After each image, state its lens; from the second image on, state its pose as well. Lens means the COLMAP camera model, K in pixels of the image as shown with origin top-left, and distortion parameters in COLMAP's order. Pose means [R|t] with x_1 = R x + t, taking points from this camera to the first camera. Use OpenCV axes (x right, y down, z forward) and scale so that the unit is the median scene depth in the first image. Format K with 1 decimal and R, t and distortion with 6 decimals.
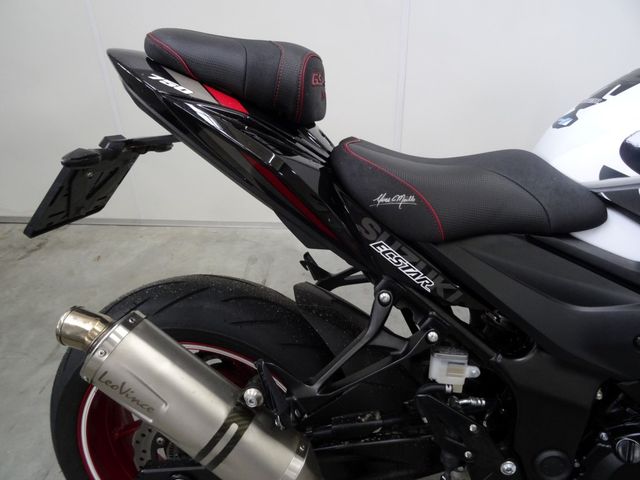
lens RADIAL K [[458.8, 0, 319.9], [0, 458.8, 242.3], [0, 0, 1]] dist [0.001244, 0.012985]
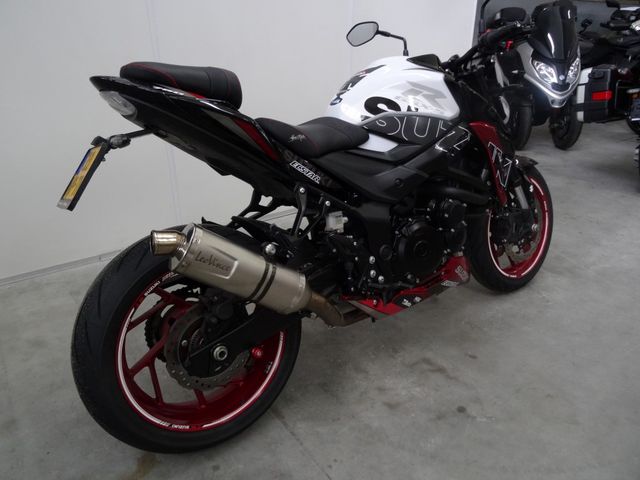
lens RADIAL K [[458.8, 0, 320.7], [0, 458.8, 240.4], [0, 0, 1]] dist [0.001244, 0.012985]
pose [[0.746949, -0.251097, 0.615644, -1.068293], [0.326092, 0.945284, -0.010096, 0.371938], [-0.579424, 0.208298, 0.787960, -0.538949]]
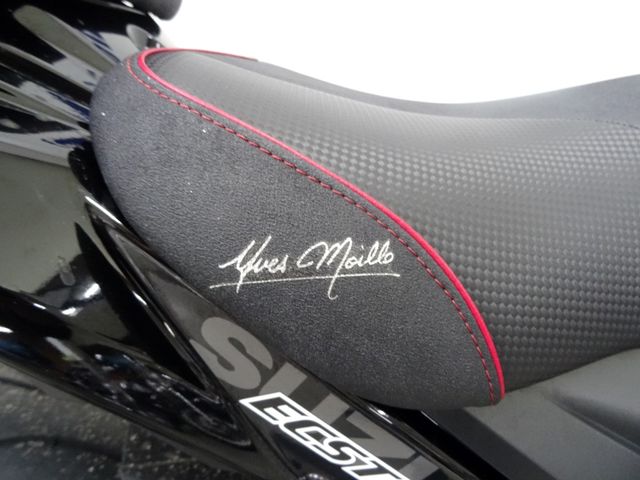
lens RADIAL K [[458.8, 0, 322.7], [0, 458.8, 241.3], [0, 0, 1]] dist [0.001244, 0.012985]
pose [[0.999800, -0.019903, 0.002099, 0.160287], [0.019665, 0.996476, 0.081543, -0.116010], [-0.003714, -0.081486, 0.996668, 0.717766]]
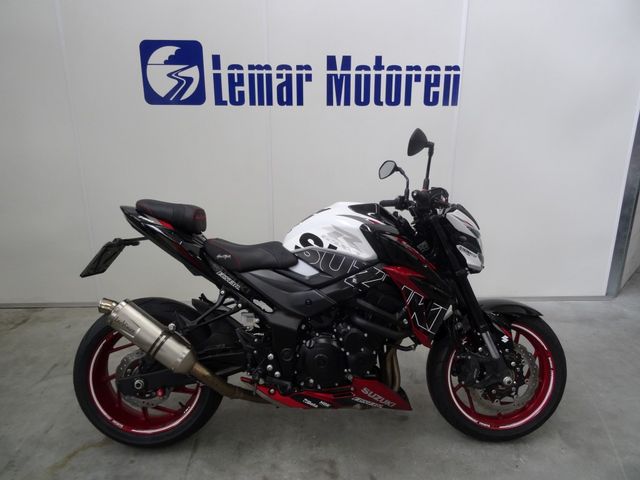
lens RADIAL K [[458.8, 0, 320.5], [0, 458.8, 240.9], [0, 0, 1]] dist [0.001244, 0.012985]
pose [[0.990924, -0.010104, 0.134042, 0.366047], [0.042997, 0.968608, -0.244848, 0.530812], [-0.127360, 0.248389, 0.960251, -1.840469]]
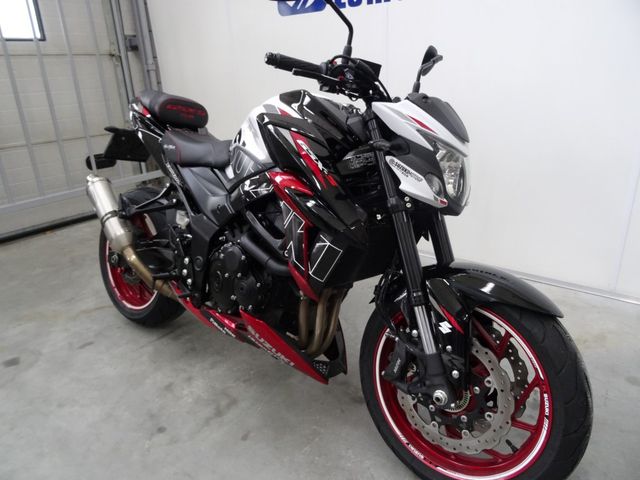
lens RADIAL K [[458.8, 0, 318.9], [0, 458.8, 239.4], [0, 0, 1]] dist [0.001244, 0.012985]
pose [[0.834112, 0.181649, -0.520827, 2.351820], [-0.262945, 0.960975, -0.085951, 0.425784], [0.484888, 0.208642, 0.849324, -0.775711]]
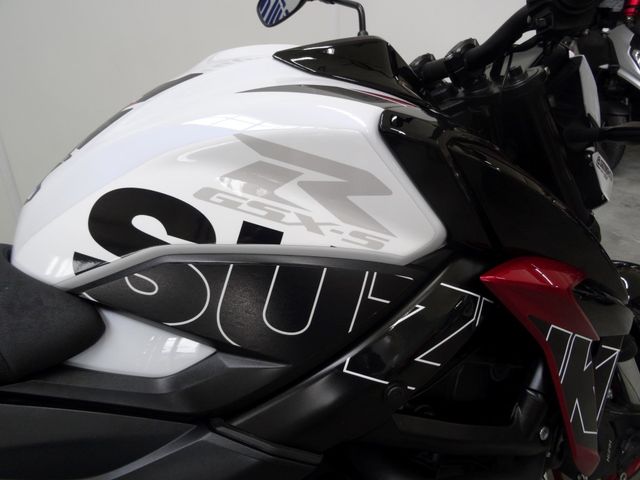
lens RADIAL K [[458.8, 0, 316.4], [0, 458.8, 236.8], [0, 0, 1]] dist [0.001244, 0.012985]
pose [[0.831007, -0.222568, 0.509795, 0.557219], [0.283559, 0.957945, -0.044002, -0.059960], [-0.478562, 0.181123, 0.859170, 0.265908]]
